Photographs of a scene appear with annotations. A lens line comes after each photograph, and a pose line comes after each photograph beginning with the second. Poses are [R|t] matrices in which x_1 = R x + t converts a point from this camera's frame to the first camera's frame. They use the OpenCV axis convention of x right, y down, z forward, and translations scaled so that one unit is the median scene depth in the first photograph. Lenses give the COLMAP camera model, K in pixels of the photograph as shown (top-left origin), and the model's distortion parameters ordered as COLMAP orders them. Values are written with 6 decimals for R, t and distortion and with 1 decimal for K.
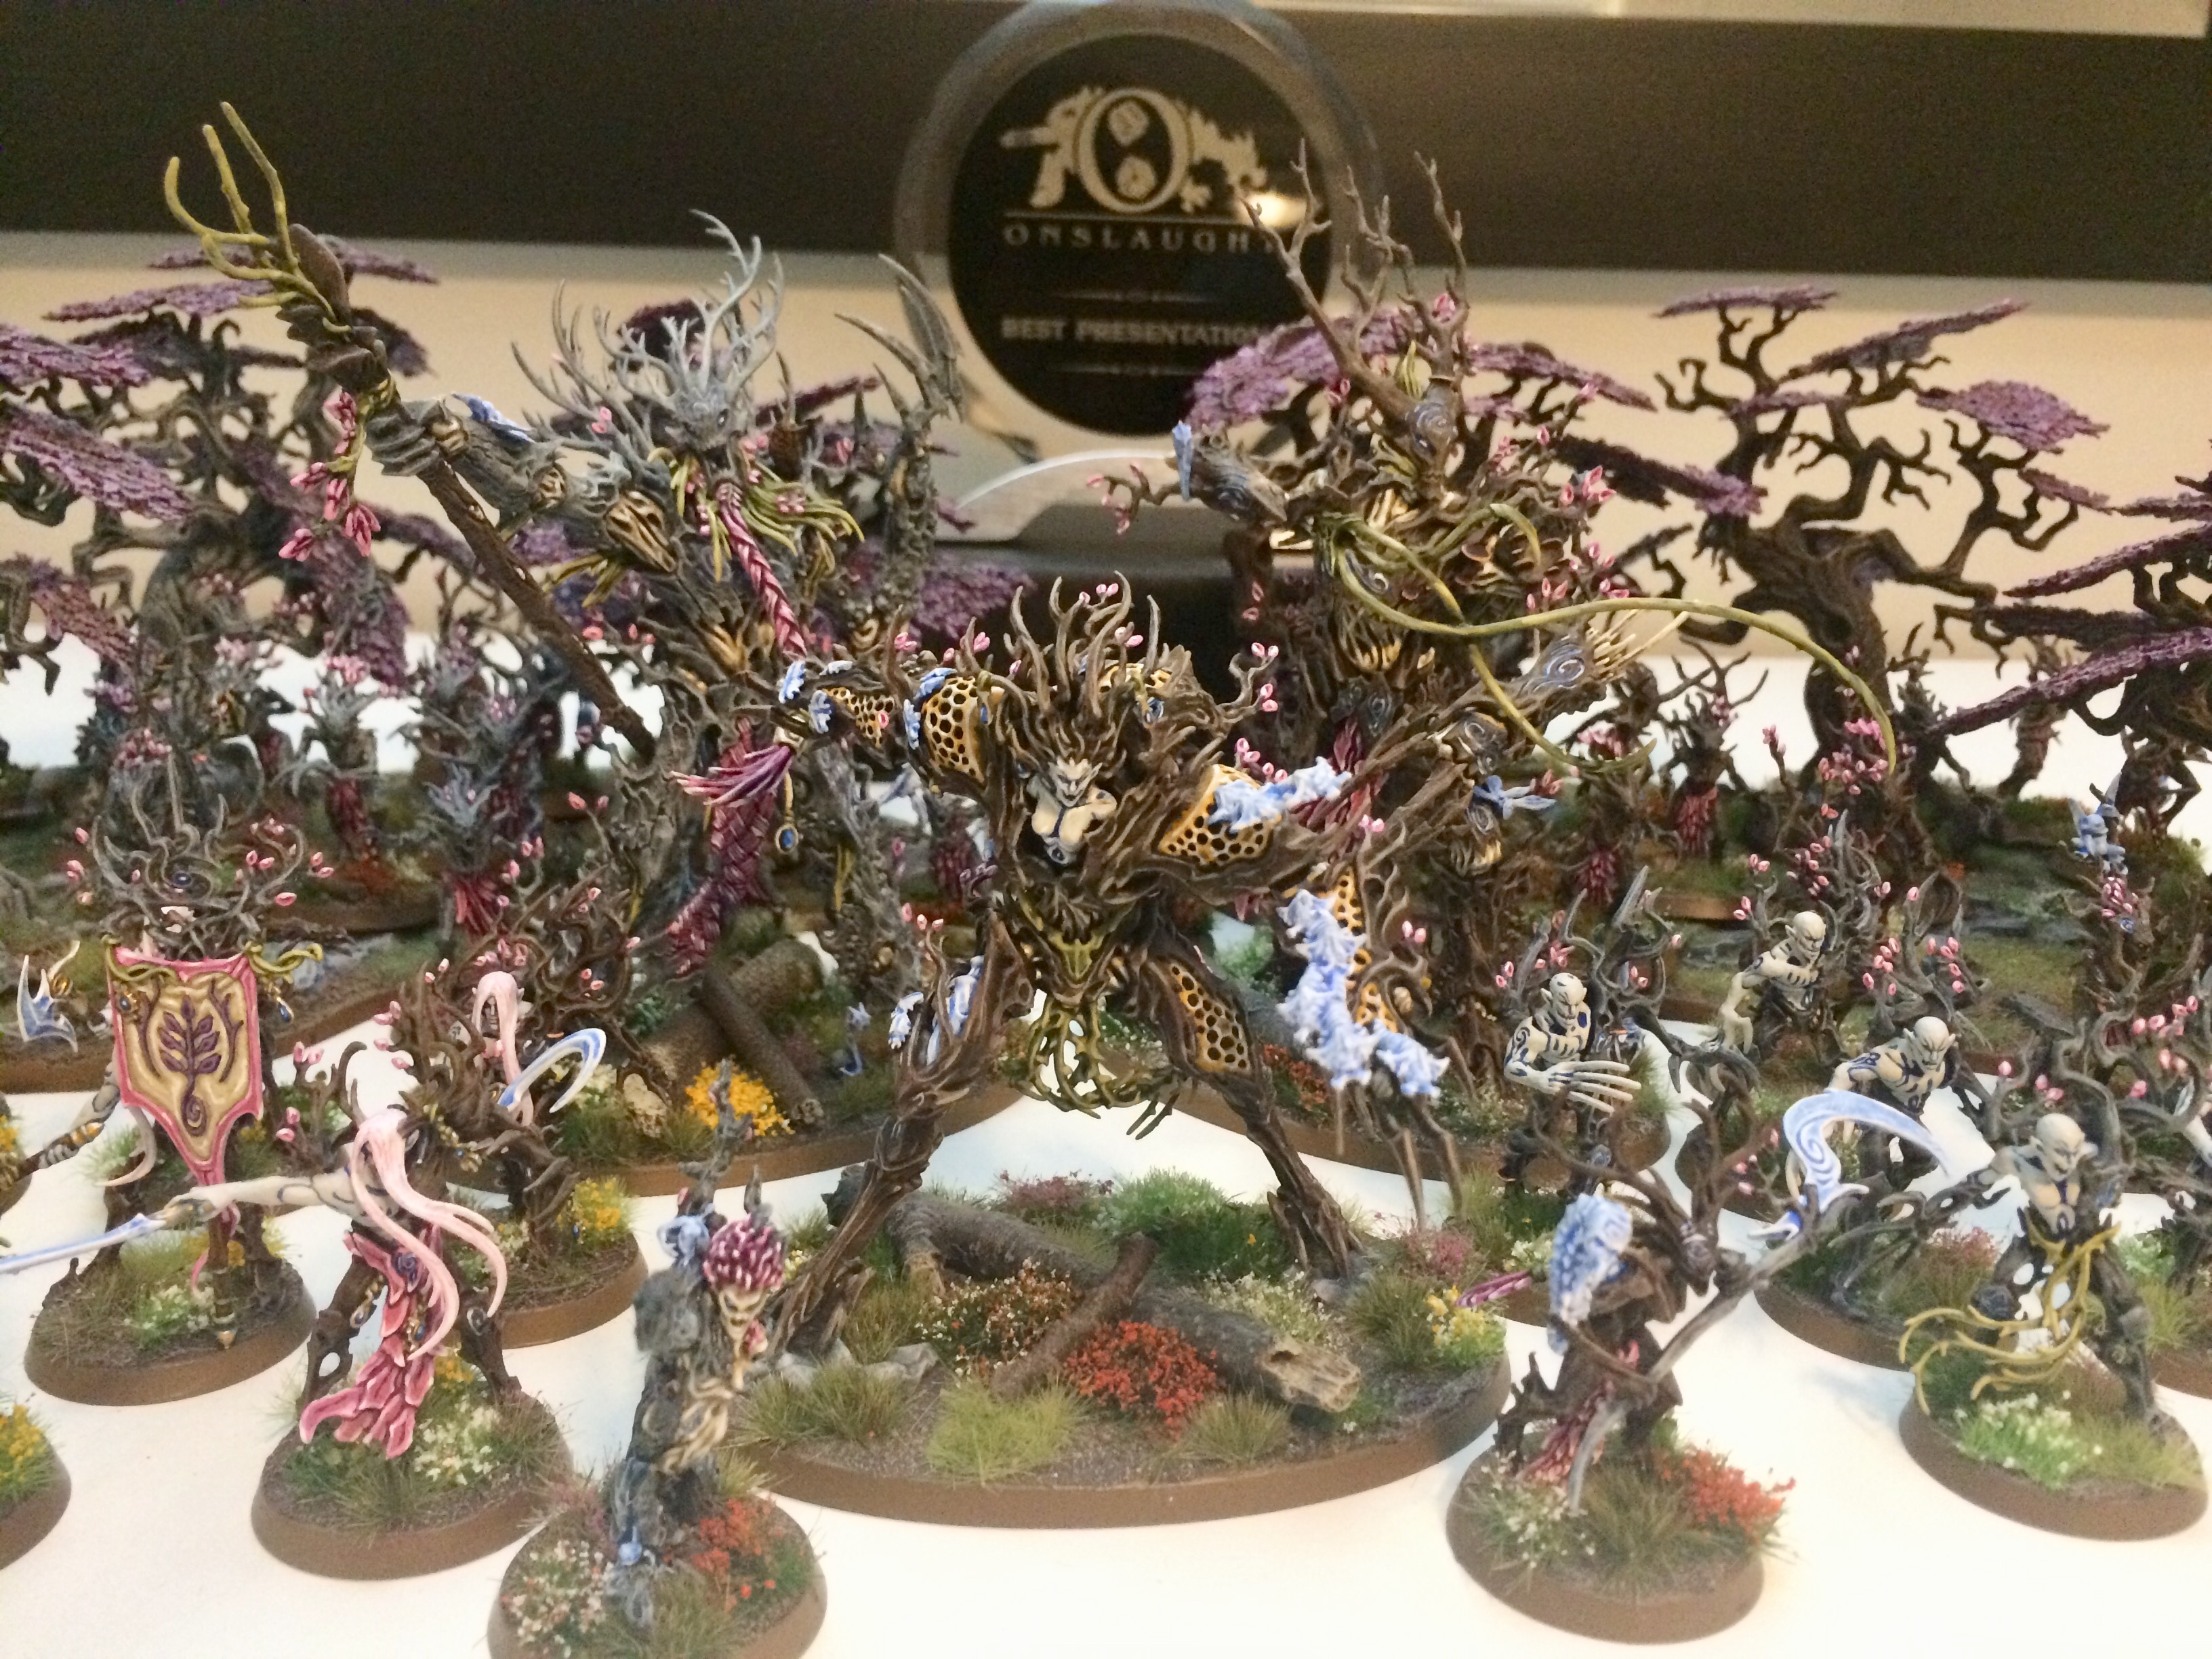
lens RADIAL K [[1949.1, 0, 1097.9], [0, 1949.1, 828.8], [0, 0, 1]] dist [0.054737, -0.068251]
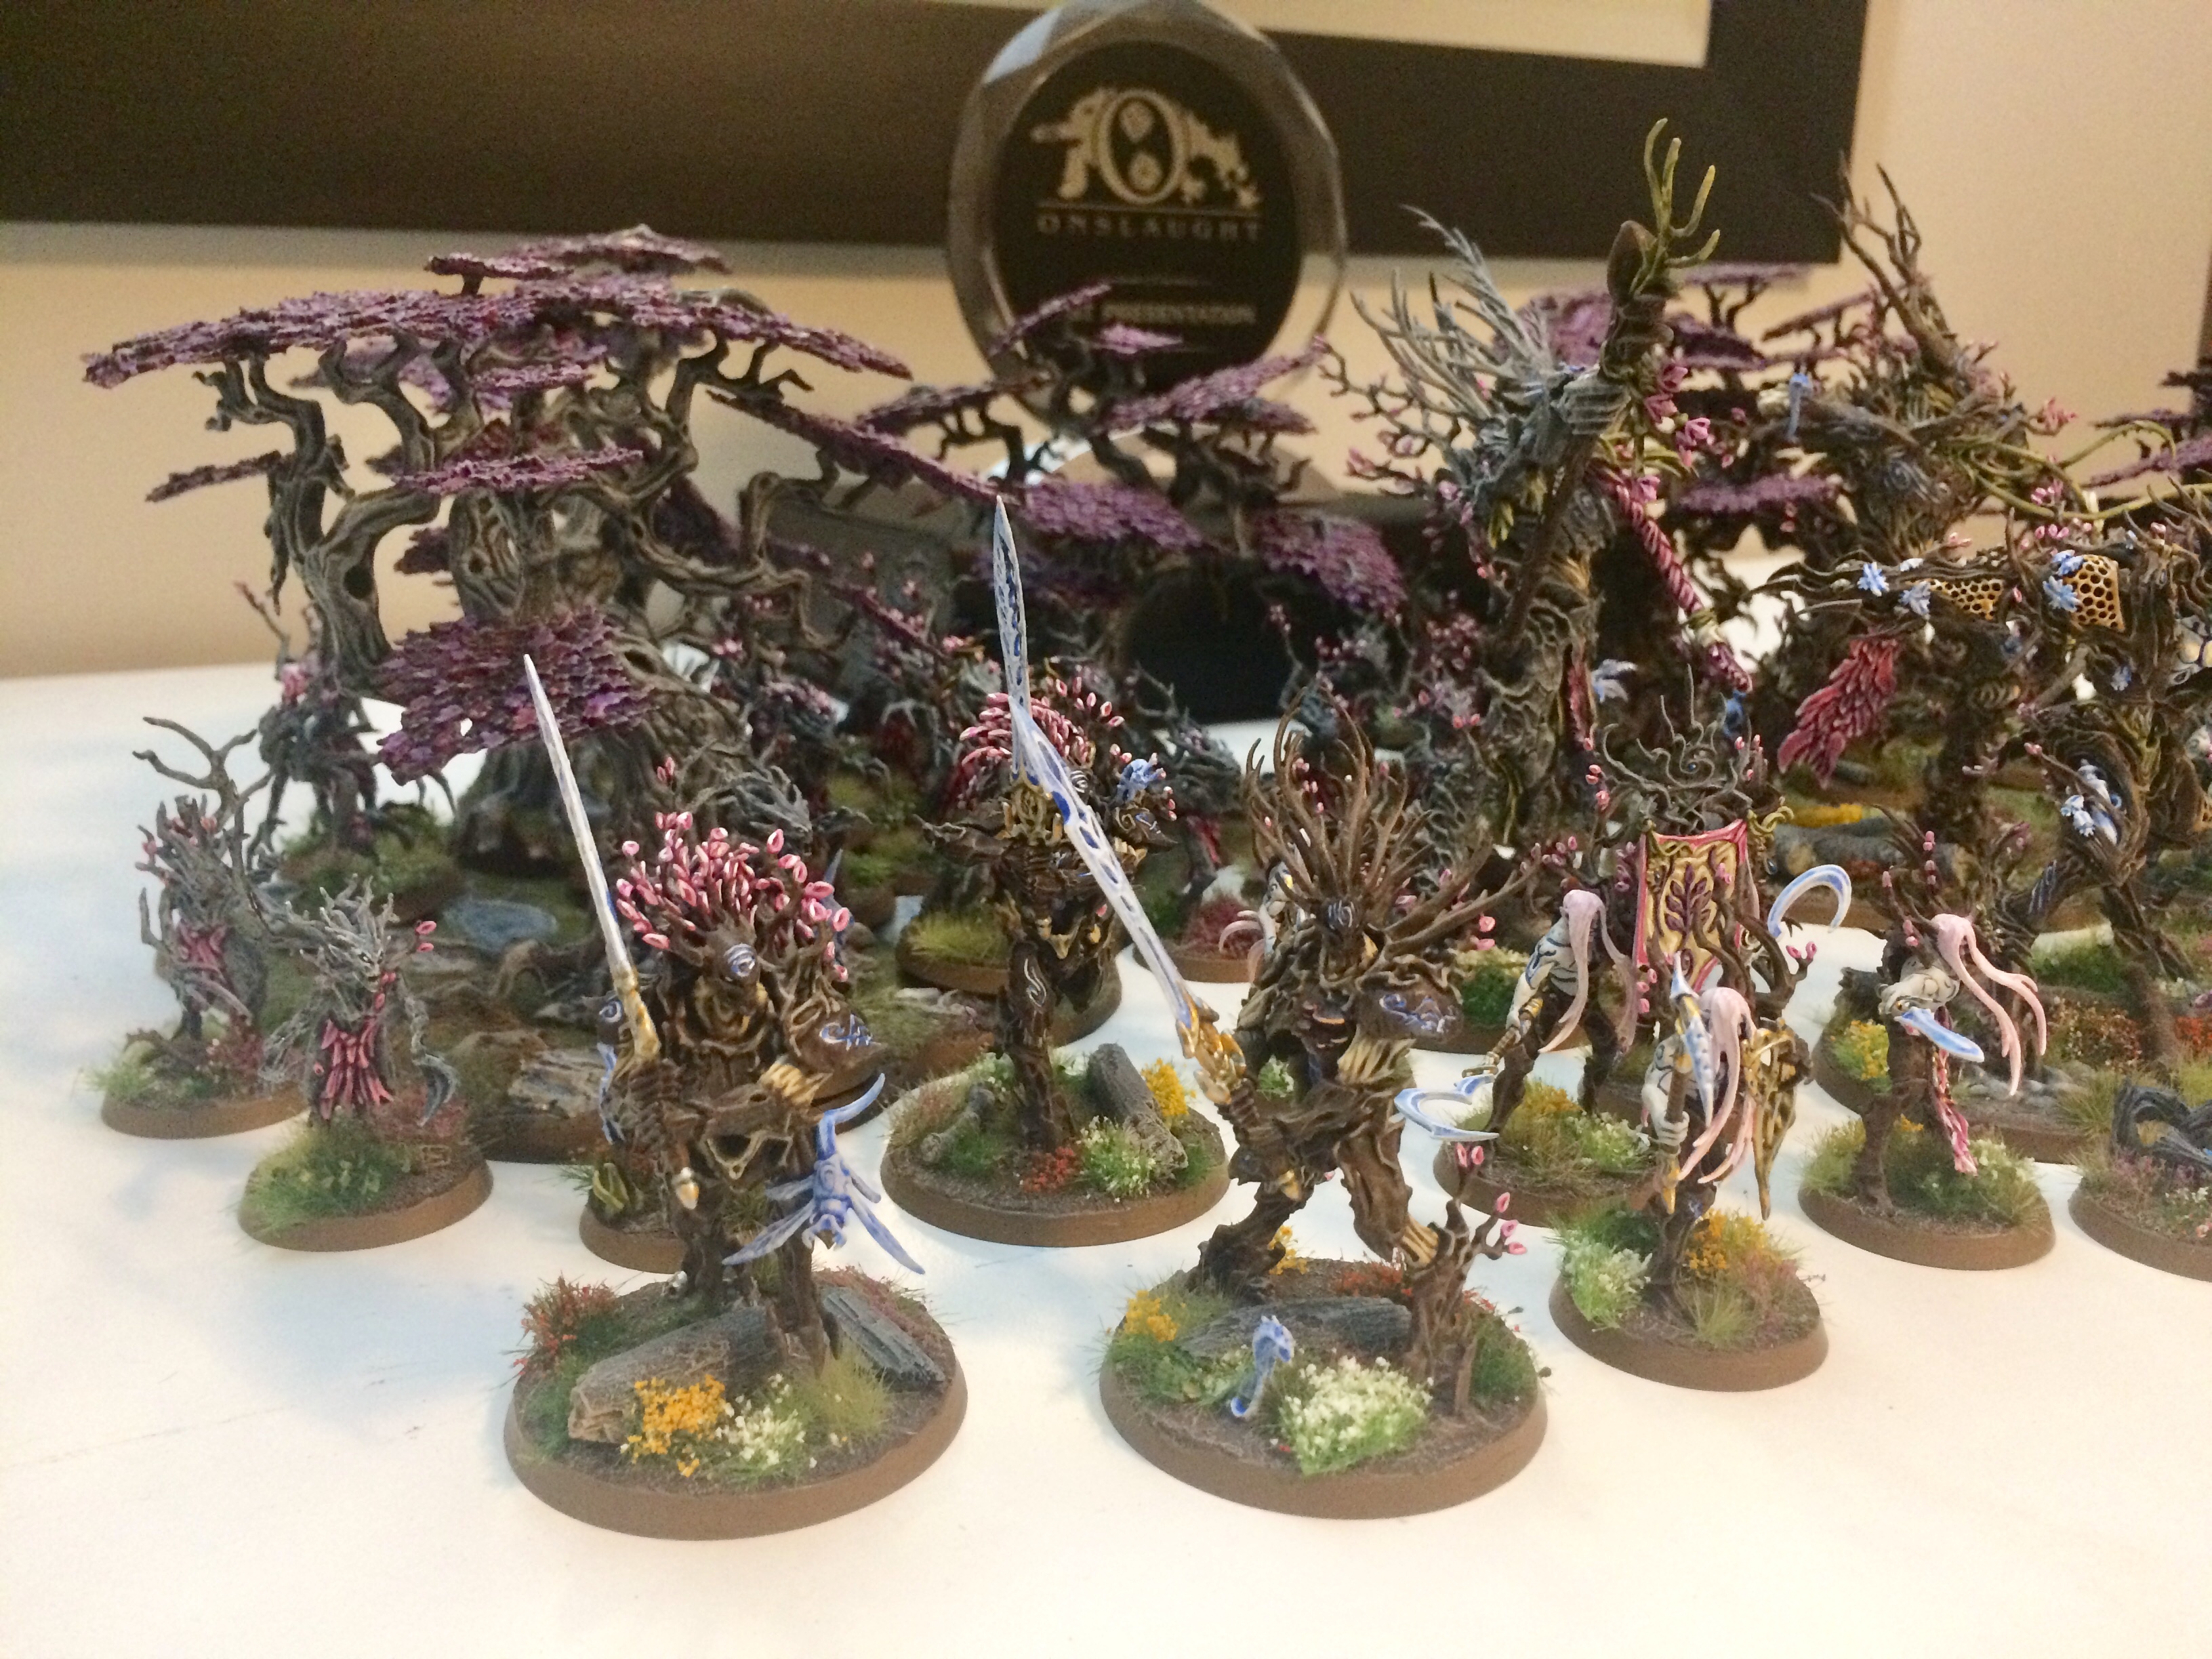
lens RADIAL K [[1949.1, 0, 1103.8], [0, 1949.1, 829.7], [0, 0, 1]] dist [0.054737, -0.068251]
pose [[0.898884, -0.126718, 0.419464, -0.642789], [0.123466, 0.991731, 0.035019, -0.011351], [-0.420433, 0.020311, 0.907096, 0.030482]]
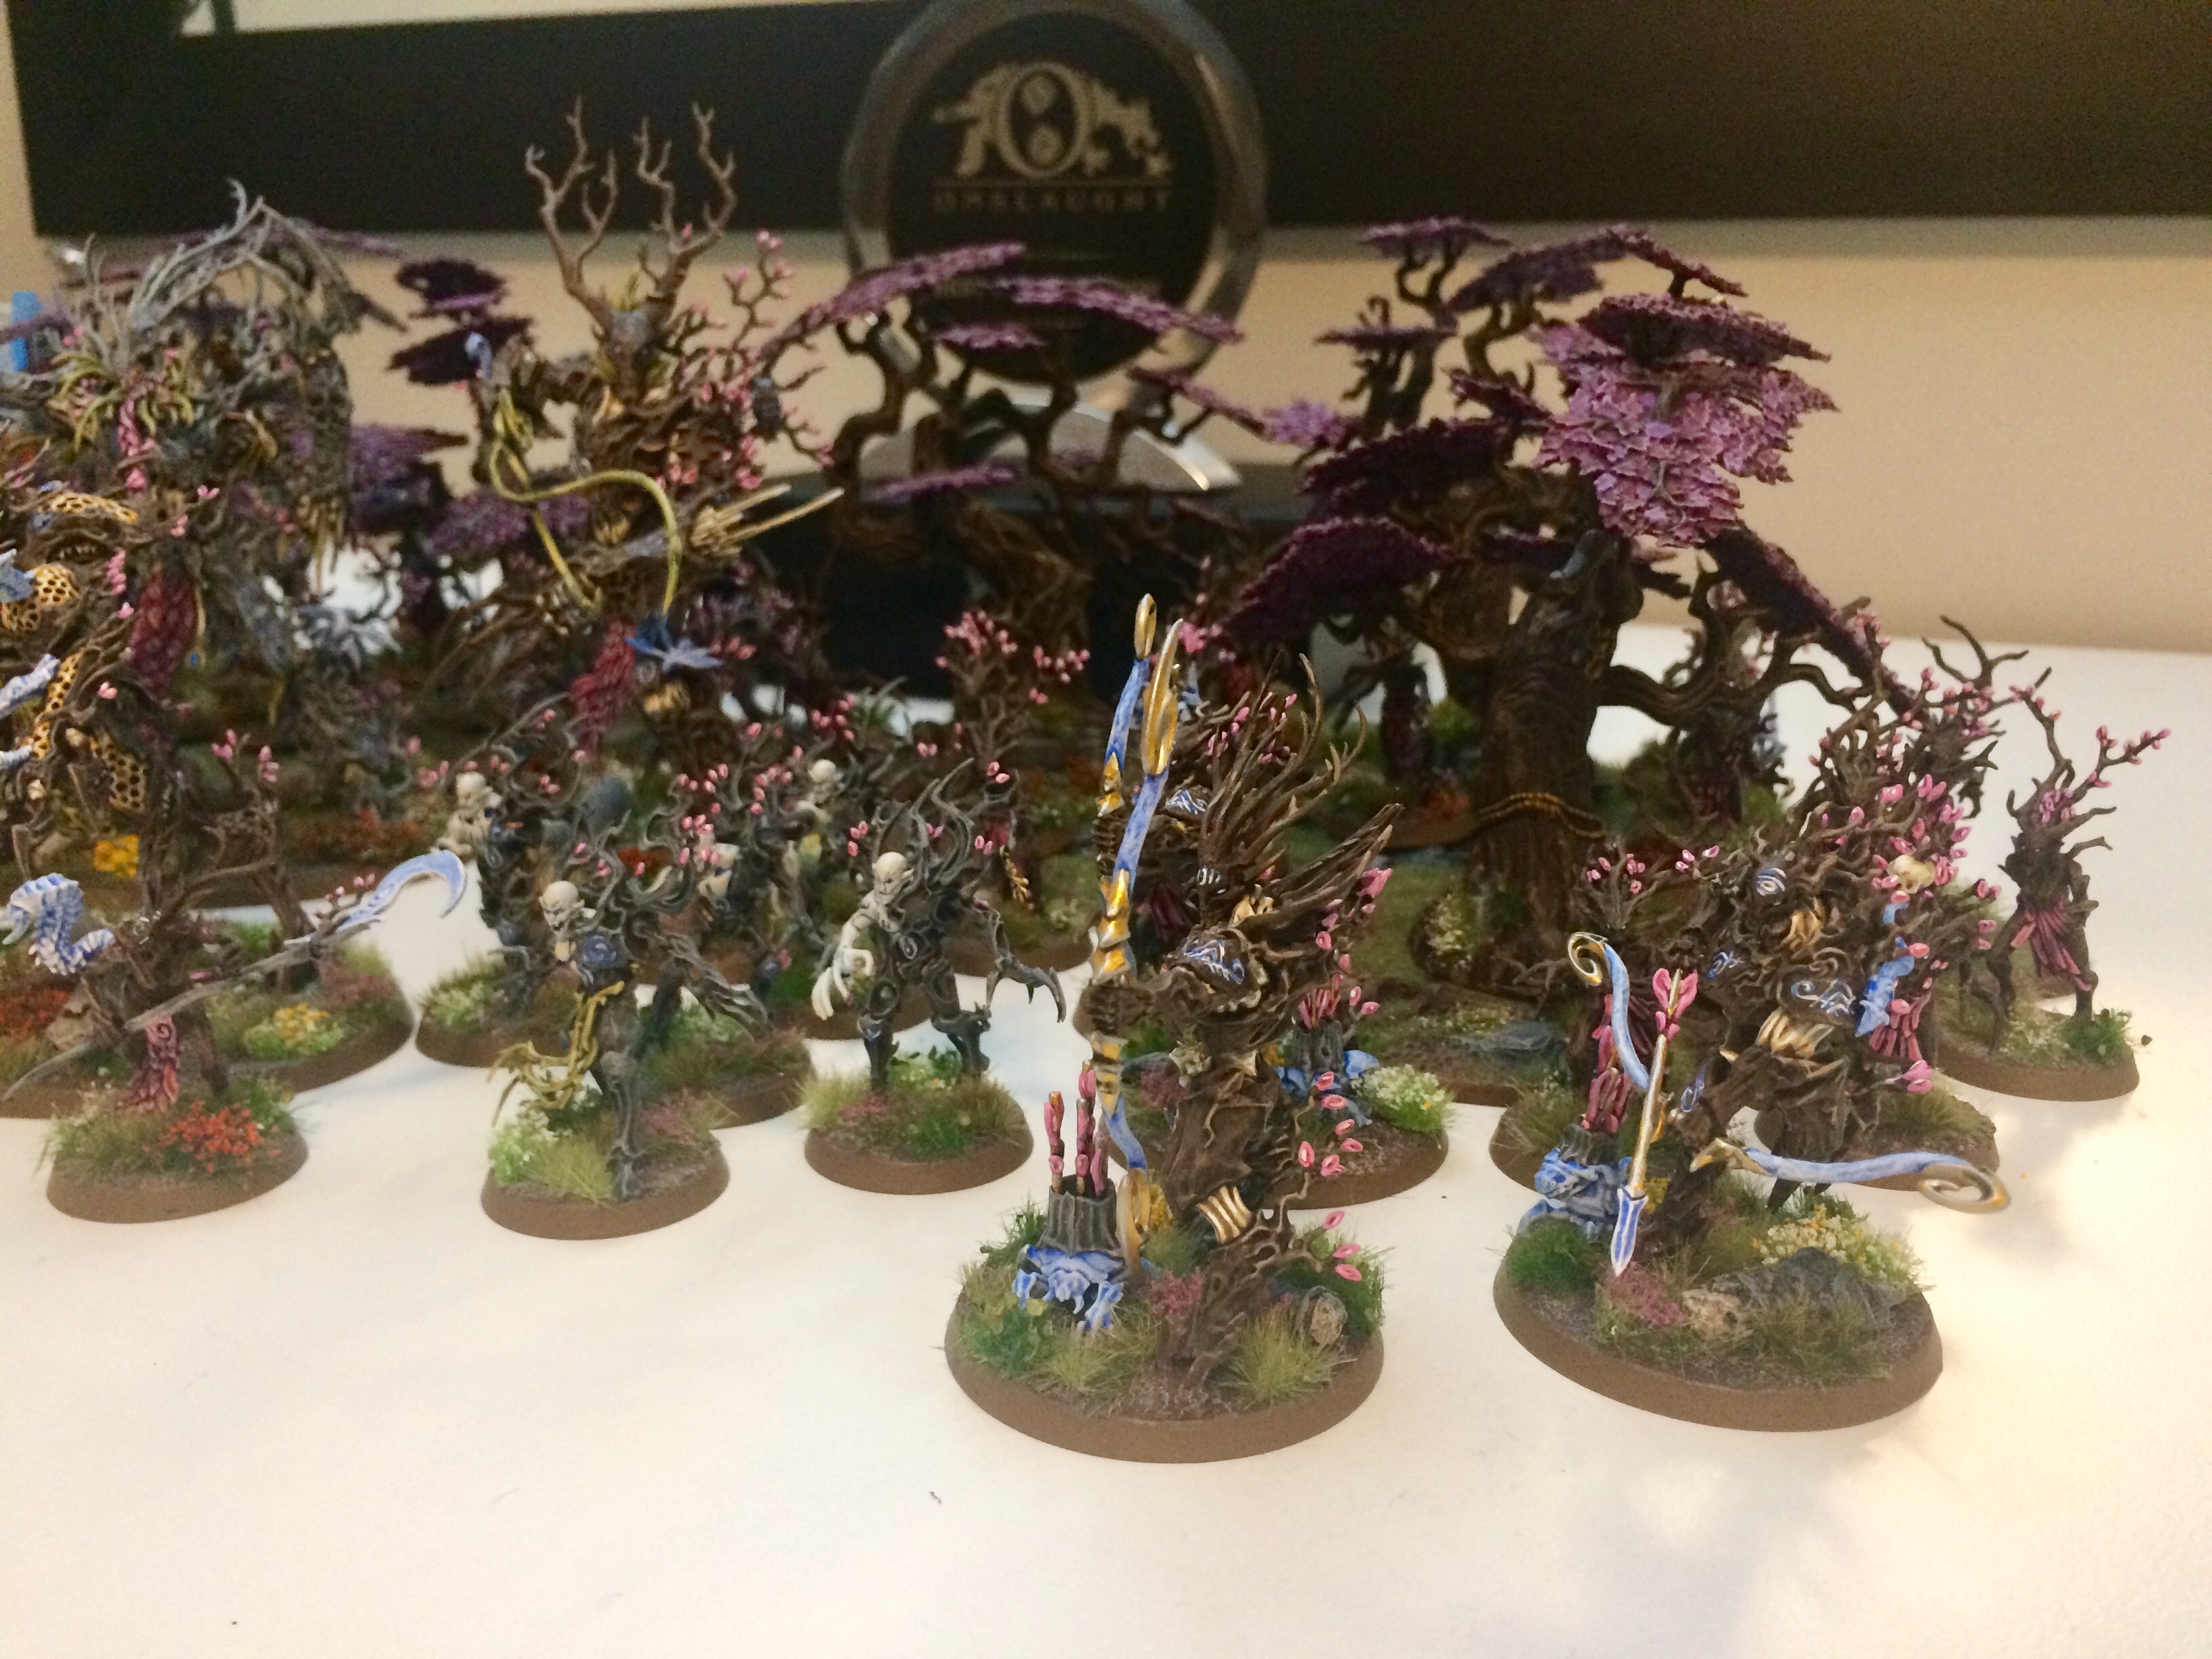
lens RADIAL K [[1949.1, 0, 1100.1], [0, 1949.1, 840.3], [0, 0, 1]] dist [0.054737, -0.068251]
pose [[0.927423, 0.081493, -0.365029, 0.603154], [-0.079414, 0.996626, 0.020731, 0.033965], [0.365486, 0.009762, 0.930765, 0.004482]]
